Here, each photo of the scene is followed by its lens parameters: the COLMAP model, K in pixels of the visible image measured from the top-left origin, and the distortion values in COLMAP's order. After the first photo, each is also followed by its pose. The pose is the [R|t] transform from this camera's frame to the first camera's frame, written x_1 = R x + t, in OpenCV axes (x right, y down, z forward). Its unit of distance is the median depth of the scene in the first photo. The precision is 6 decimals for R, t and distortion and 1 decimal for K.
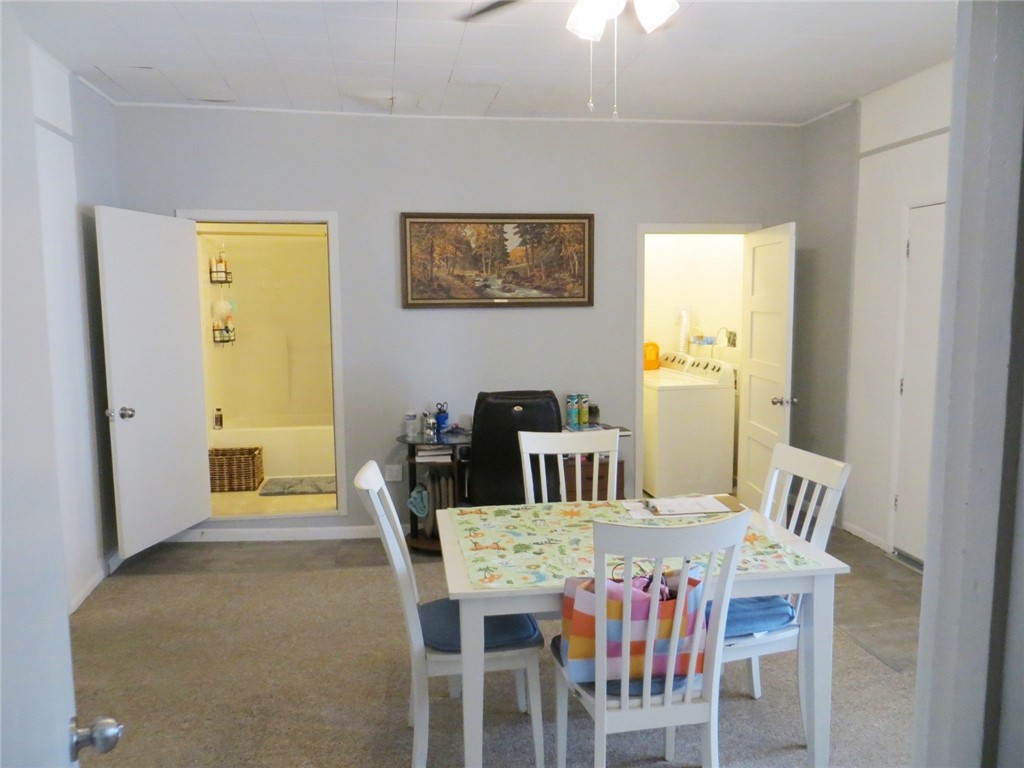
lens RADIAL K [[769.3, 0, 512.0], [0, 769.3, 384.0], [0, 0, 1]] dist [-0.012473, -0.002319]
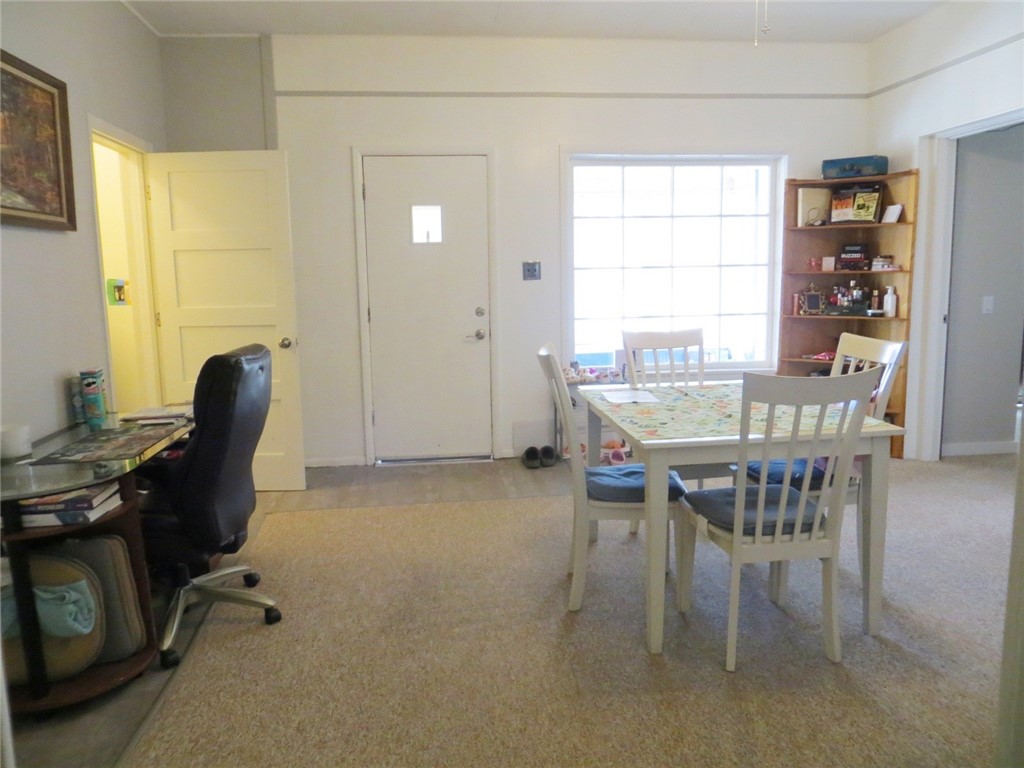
lens RADIAL K [[769.3, 0, 512.0], [0, 769.3, 384.0], [0, 0, 1]] dist [-0.012473, -0.002319]
pose [[0.042794, -0.133843, 0.990078, -0.530265], [0.124513, 0.983974, 0.127636, -0.012821], [-0.991295, 0.117815, 0.058773, 0.627719]]
